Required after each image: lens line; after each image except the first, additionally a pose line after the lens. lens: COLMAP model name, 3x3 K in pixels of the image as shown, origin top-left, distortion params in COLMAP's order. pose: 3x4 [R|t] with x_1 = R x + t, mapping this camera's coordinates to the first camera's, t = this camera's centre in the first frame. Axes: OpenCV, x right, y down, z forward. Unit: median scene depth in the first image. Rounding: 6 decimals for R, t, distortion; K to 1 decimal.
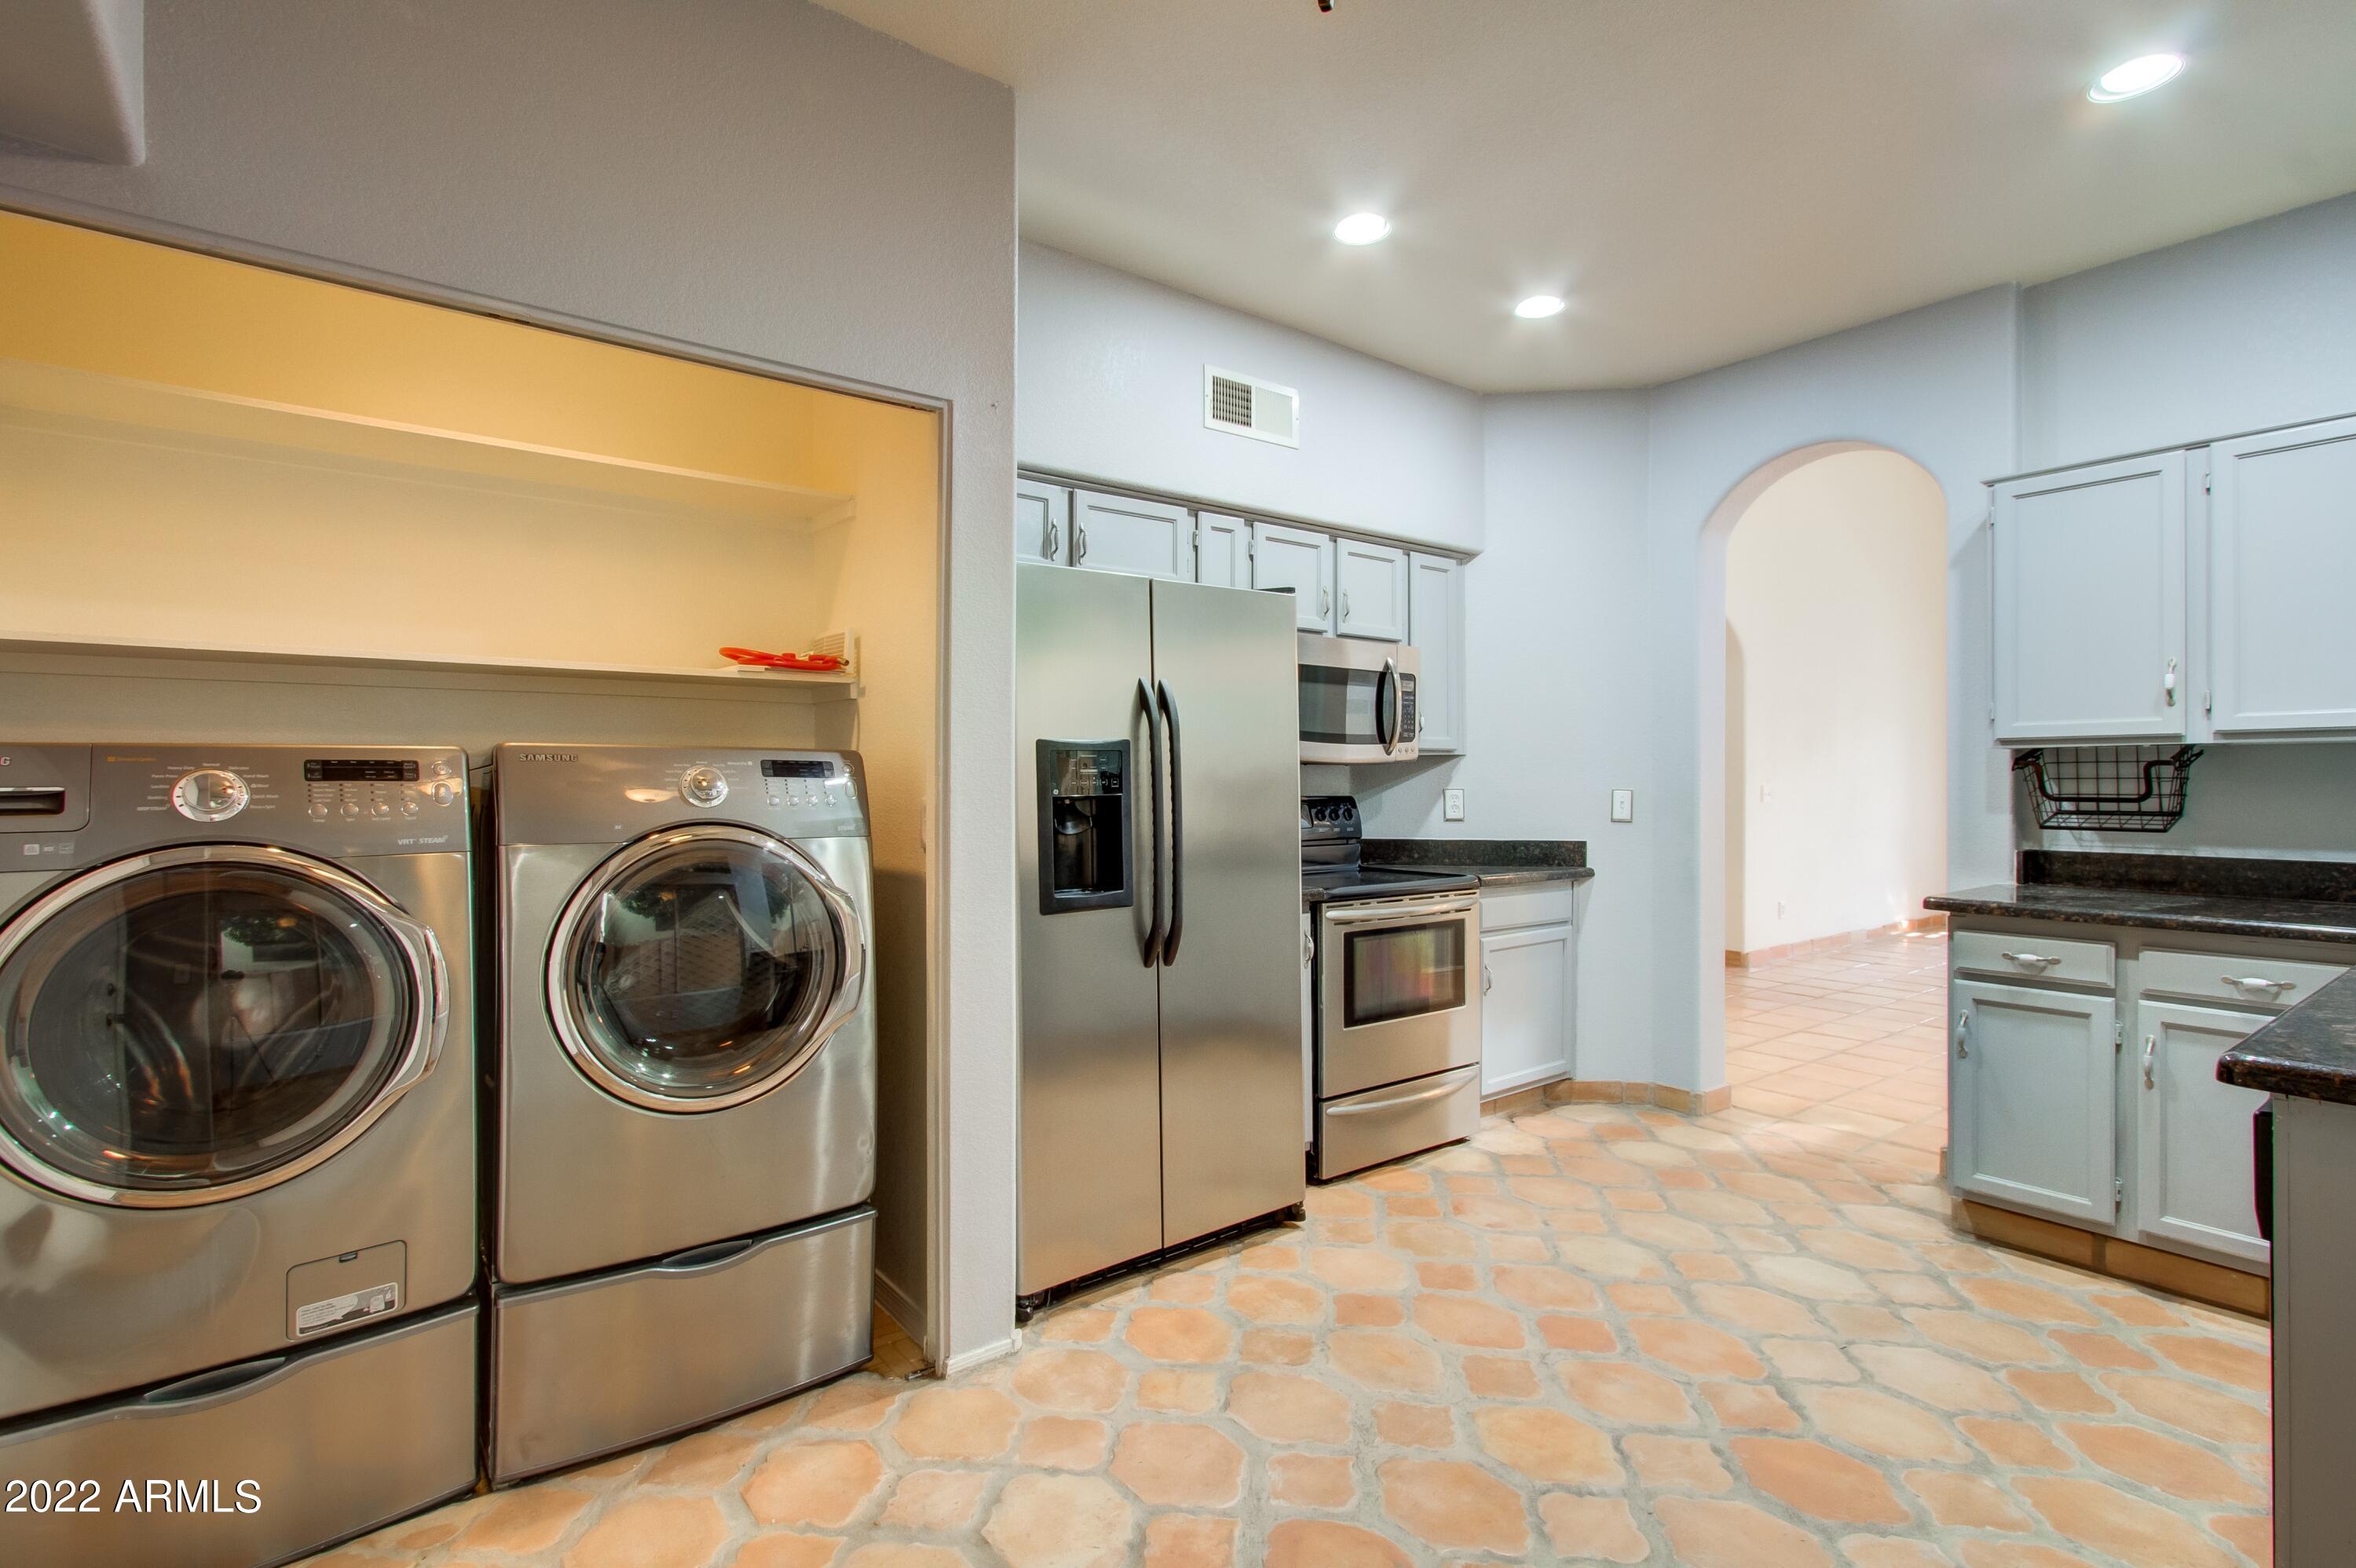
lens RADIAL K [[1106.8, 0, 1180.0], [0, 1106.8, 780.3], [0, 0, 1]] dist [0.002182, 0.000012]
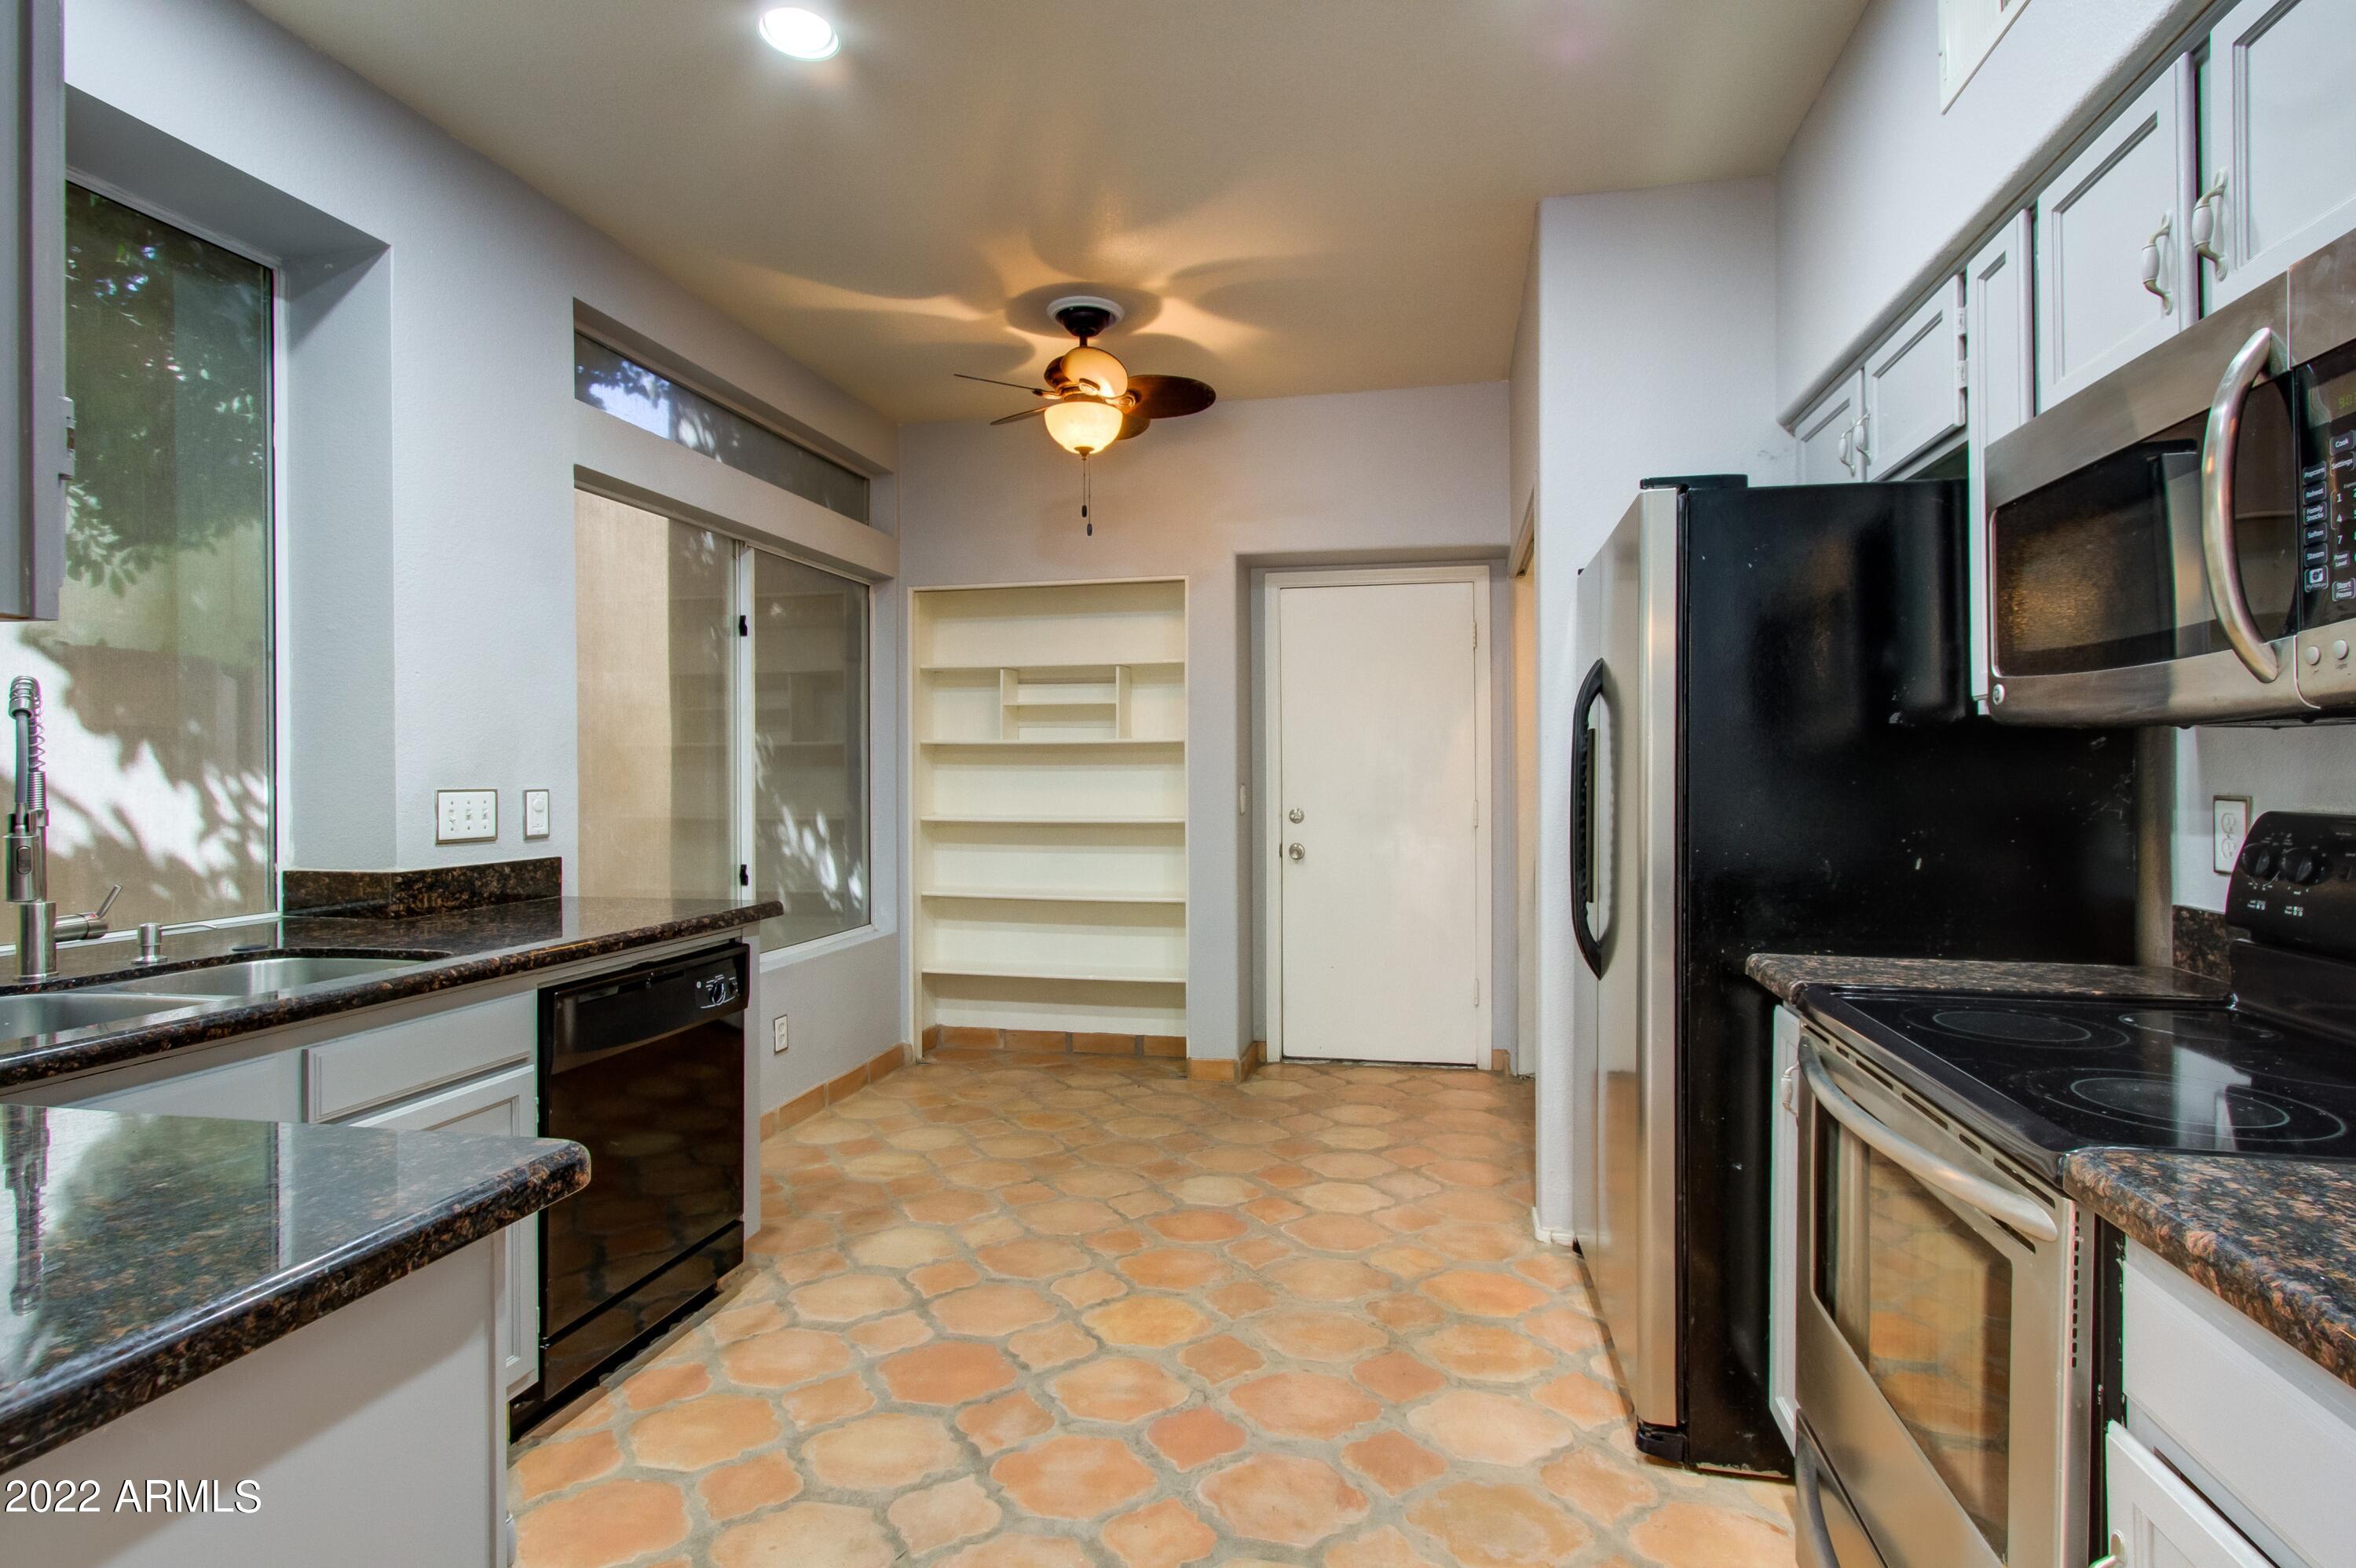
lens RADIAL K [[1106.8, 0, 1181.4], [0, 1106.8, 773.6], [0, 0, 1]] dist [0.002182, 0.000012]
pose [[-0.766050, 0.006545, -0.642748, 0.987018], [0.001670, 0.999965, 0.008192, -0.002261], [0.642779, 0.005203, -0.766034, 1.790957]]
